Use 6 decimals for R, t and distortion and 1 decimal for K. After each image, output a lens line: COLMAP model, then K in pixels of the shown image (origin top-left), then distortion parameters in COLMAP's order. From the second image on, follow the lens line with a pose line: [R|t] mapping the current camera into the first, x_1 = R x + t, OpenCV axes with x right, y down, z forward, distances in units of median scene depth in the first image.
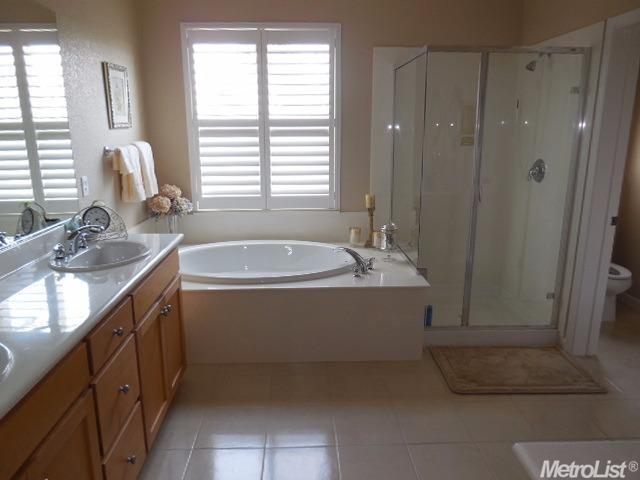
lens RADIAL K [[478.9, 0, 320.0], [0, 478.9, 240.0], [0, 0, 1]] dist [-0.017412, -0.003417]
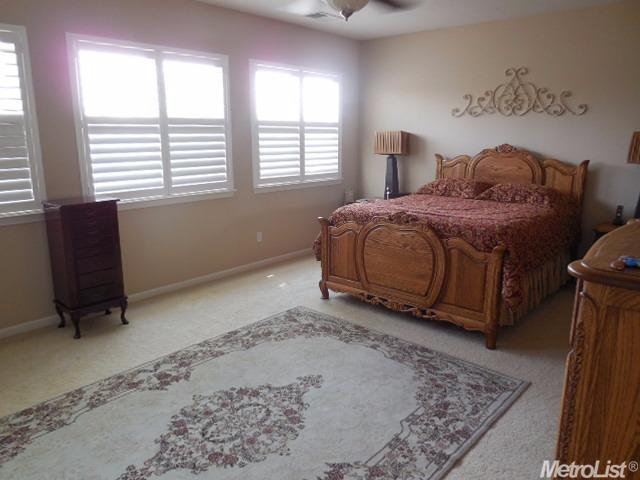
lens RADIAL K [[478.9, 0, 320.0], [0, 478.9, 240.0], [0, 0, 1]] dist [-0.017412, -0.003417]
pose [[0.695147, -0.144584, 0.704178, -1.122098], [0.143890, 0.987727, 0.060759, 0.022471], [-0.704320, 0.059088, 0.707419, -0.048018]]
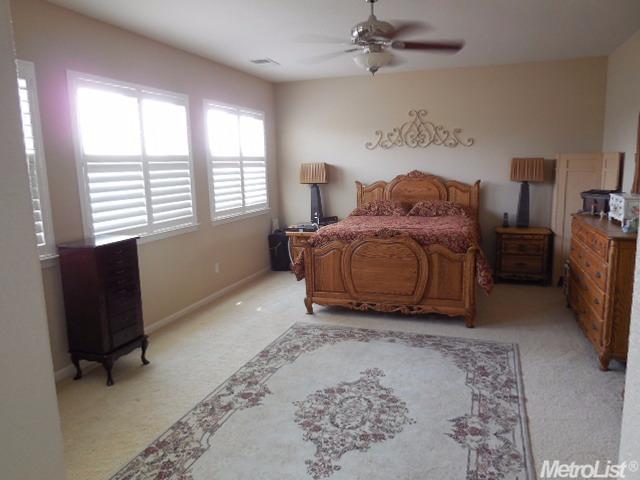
lens RADIAL K [[478.9, 0, 320.0], [0, 478.9, 240.0], [0, 0, 1]] dist [-0.017412, -0.003417]
pose [[0.375490, -0.144468, 0.915498, -1.435127], [0.220067, 0.973426, 0.063349, -0.029789], [-0.900321, 0.177684, 0.397305, 0.193810]]
